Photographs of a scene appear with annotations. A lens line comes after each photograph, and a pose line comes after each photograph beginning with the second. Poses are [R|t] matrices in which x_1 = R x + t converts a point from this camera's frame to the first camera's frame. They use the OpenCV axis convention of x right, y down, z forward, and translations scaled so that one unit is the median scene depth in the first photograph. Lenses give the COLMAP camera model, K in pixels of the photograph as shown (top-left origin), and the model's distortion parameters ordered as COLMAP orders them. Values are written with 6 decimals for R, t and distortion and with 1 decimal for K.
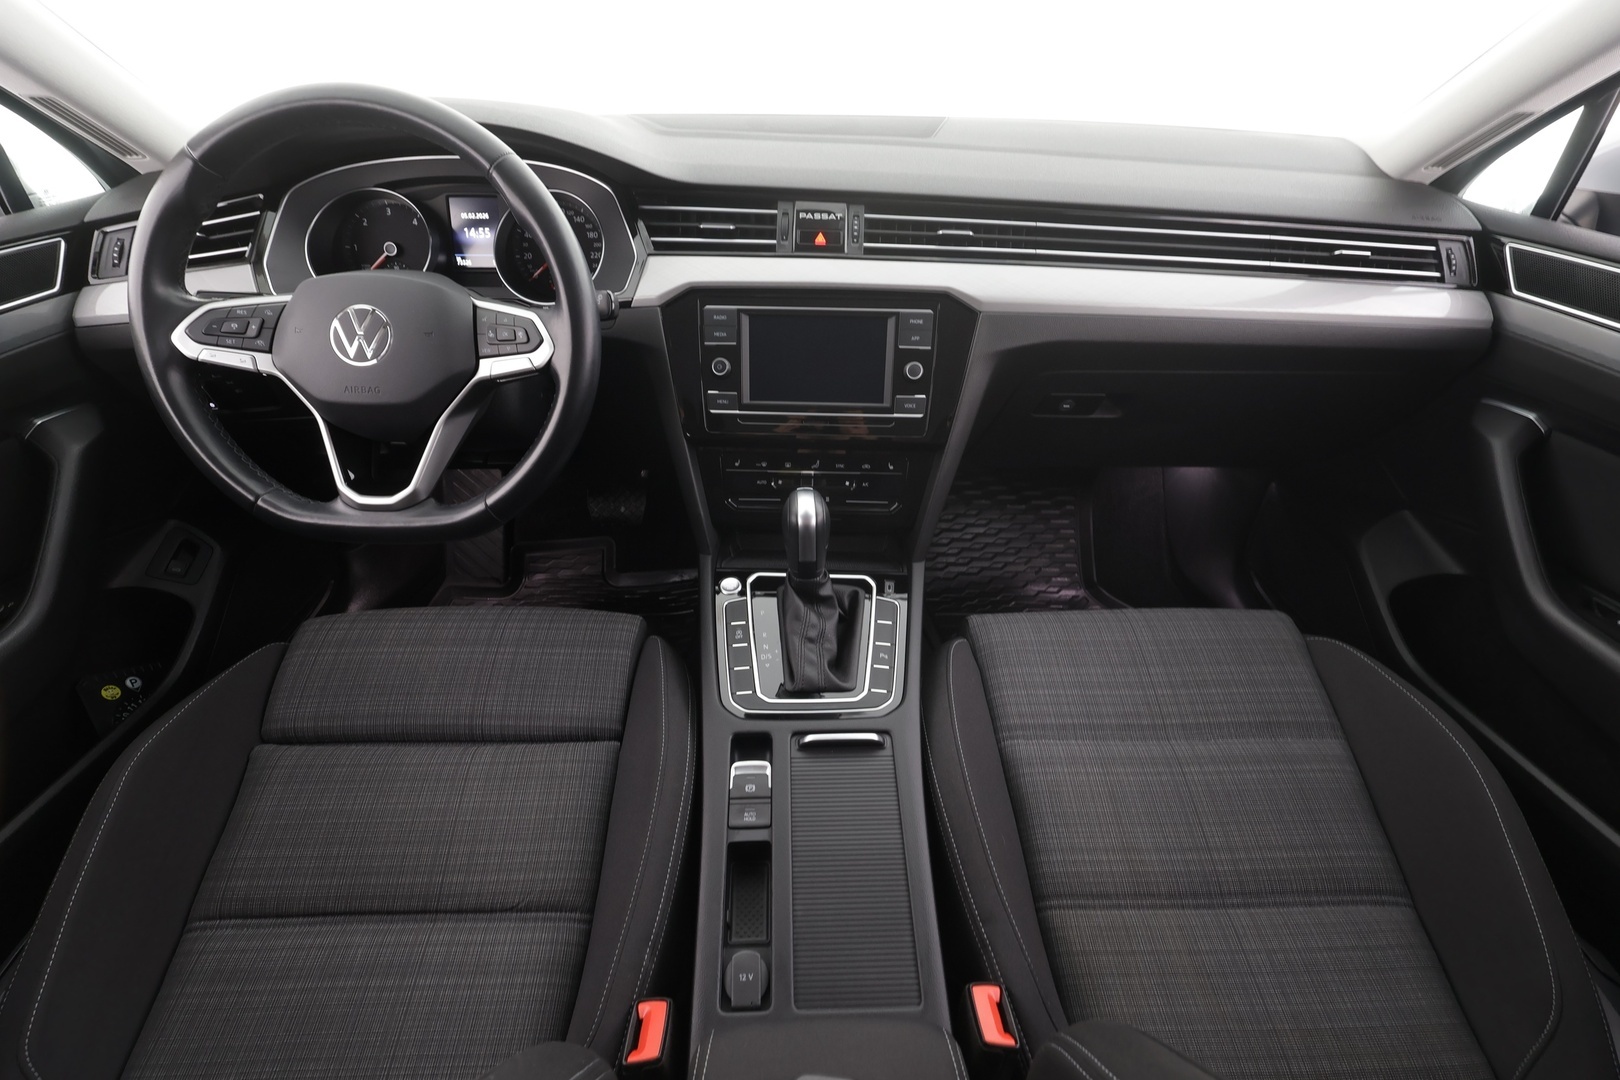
lens RADIAL K [[749.9, 0, 806.9], [0, 749.9, 539.9], [0, 0, 1]] dist [-0.000280, 0.001799]
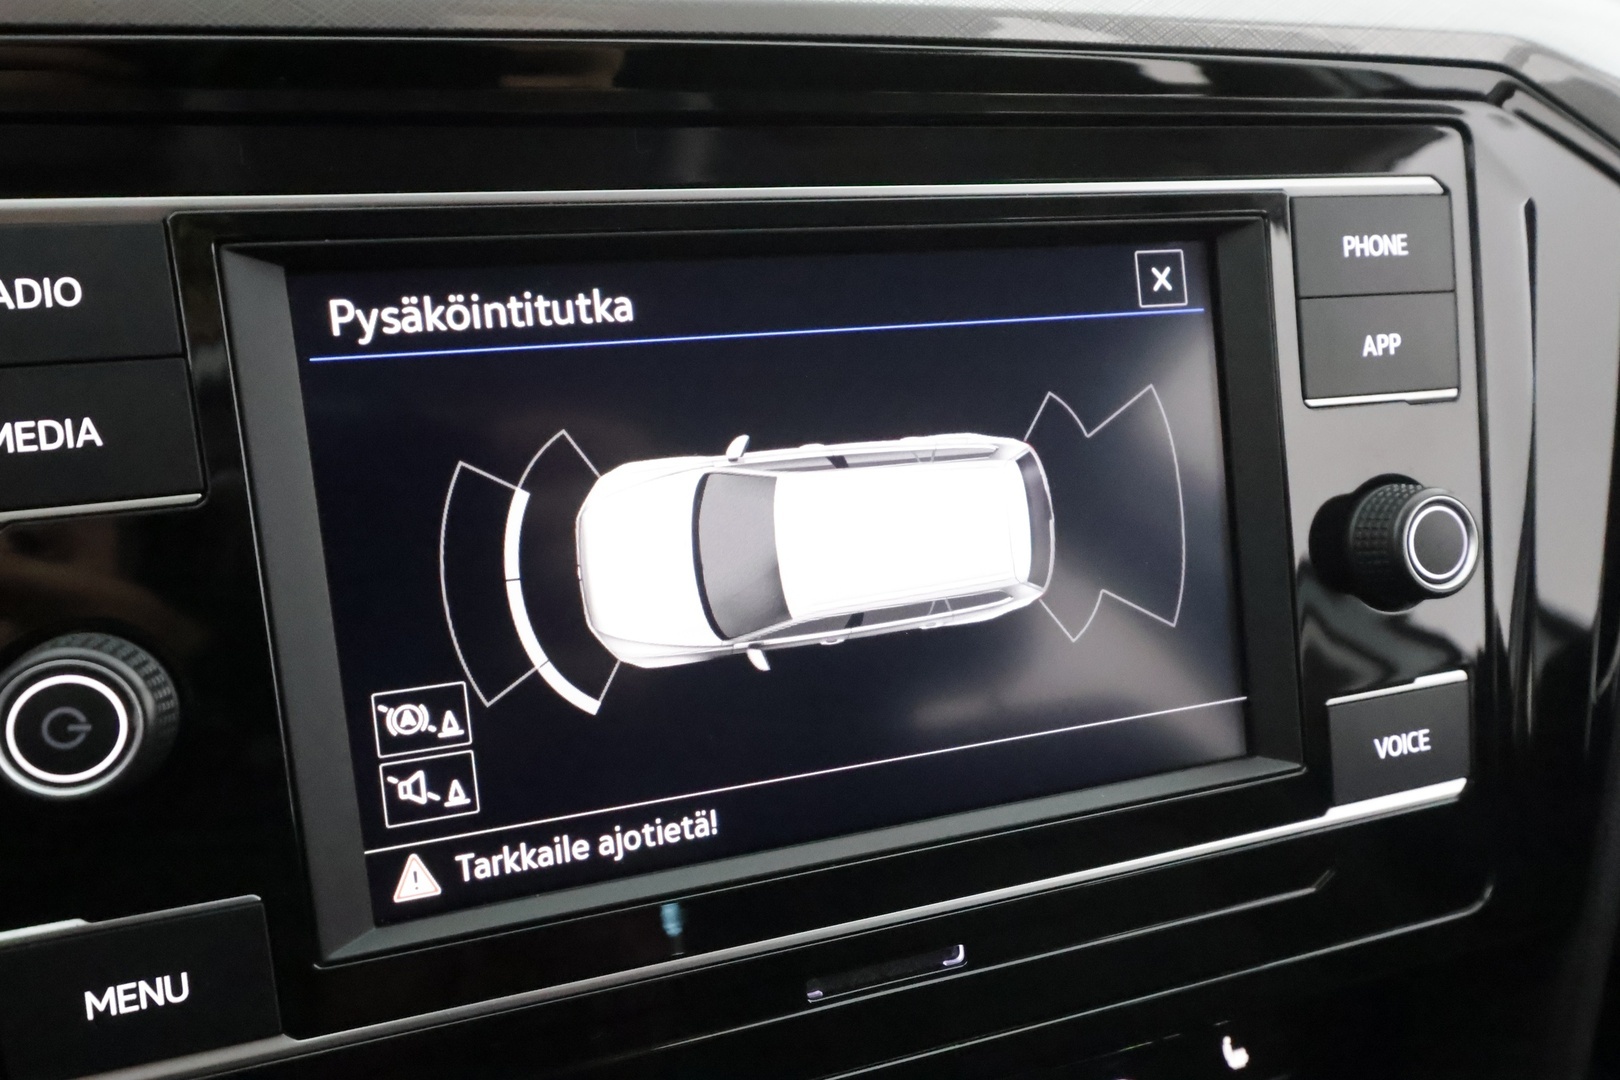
lens RADIAL K [[1287.1, 0, 813.5], [0, 1287.1, 544.5], [0, 0, 1]] dist [0.002874, 0.016169]
pose [[0.931710, -0.127717, 0.340006, -0.076807], [0.162233, 0.983900, -0.074978, -0.230064], [-0.324956, 0.125018, 0.937430, 0.799332]]
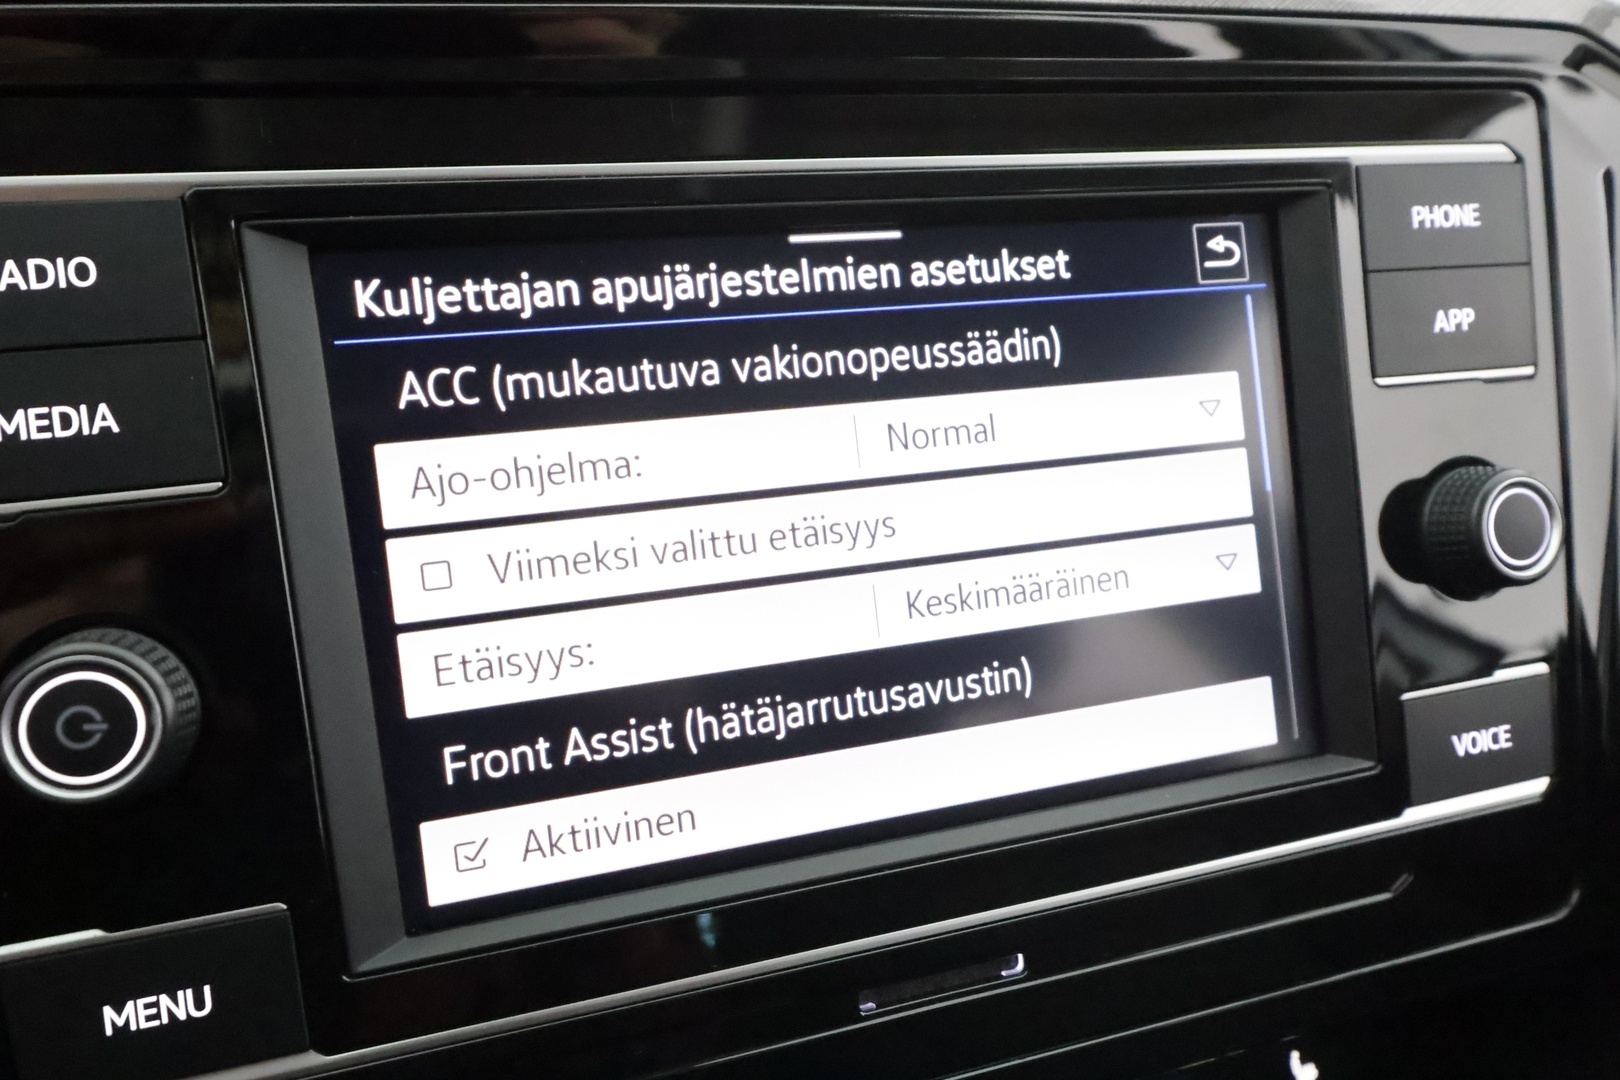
lens RADIAL K [[1287.1, 0, 815.8], [0, 1287.1, 542.4], [0, 0, 1]] dist [0.002874, 0.016169]
pose [[0.937472, -0.133736, 0.321342, -0.076388], [0.170086, 0.981518, -0.087714, -0.227619], [-0.303672, 0.136885, 0.942892, 0.811958]]
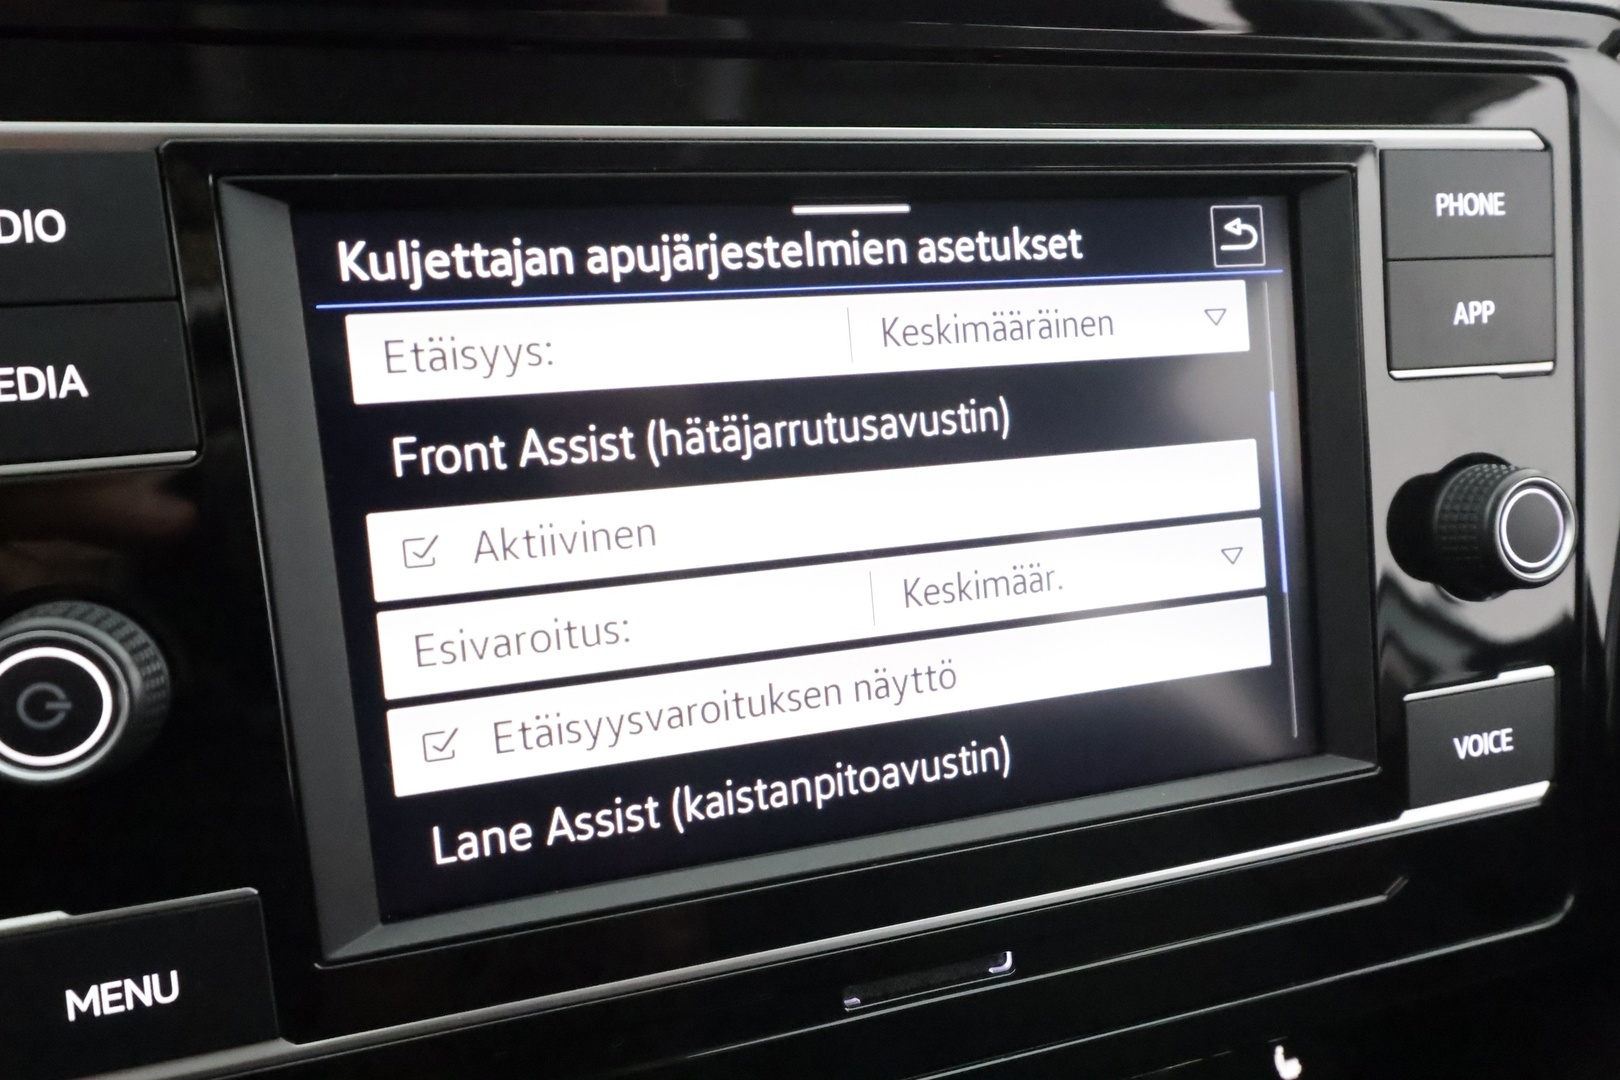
lens RADIAL K [[1287.1, 0, 811.4], [0, 1287.1, 546.4], [0, 0, 1]] dist [0.002874, 0.016169]
pose [[0.938316, -0.118656, 0.324784, -0.075332], [0.144053, 0.988029, -0.055211, -0.232331], [-0.314344, 0.098592, 0.944175, 0.819223]]
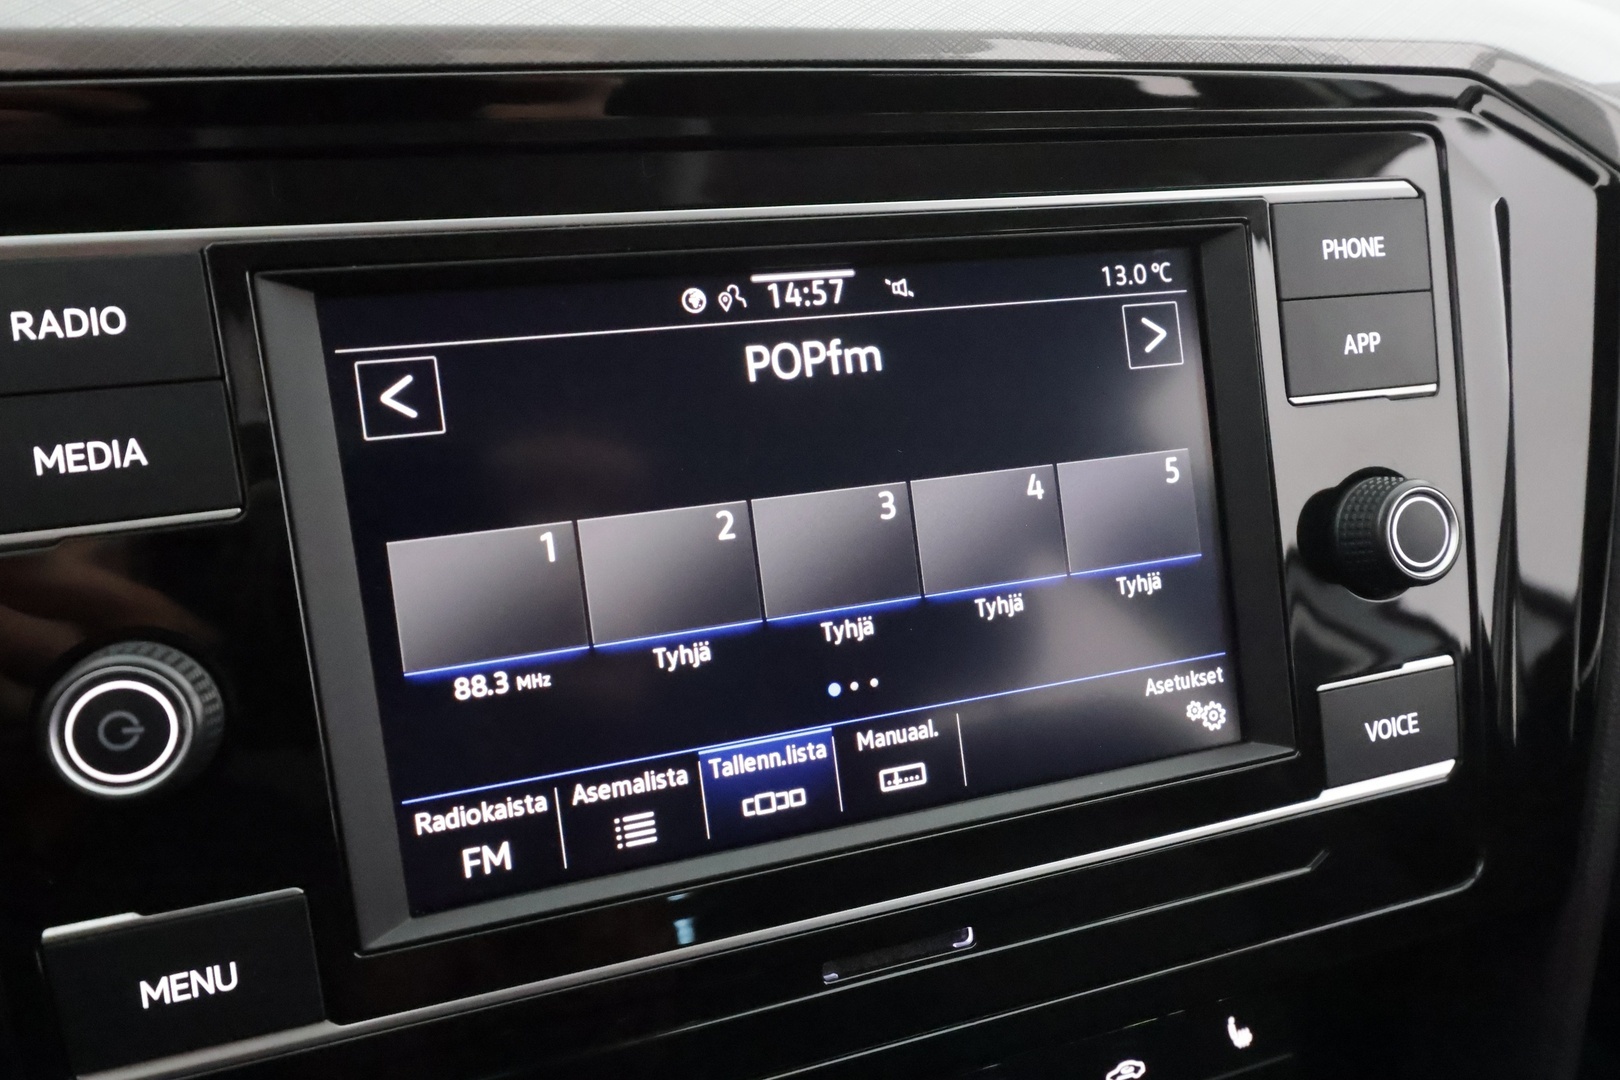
lens RADIAL K [[1287.1, 0, 812.0], [0, 1287.1, 545.6], [0, 0, 1]] dist [0.002874, 0.016169]
pose [[0.930105, -0.144961, 0.337478, -0.081603], [0.183204, 0.979463, -0.084198, -0.227066], [-0.318342, 0.140140, 0.937560, 0.788962]]
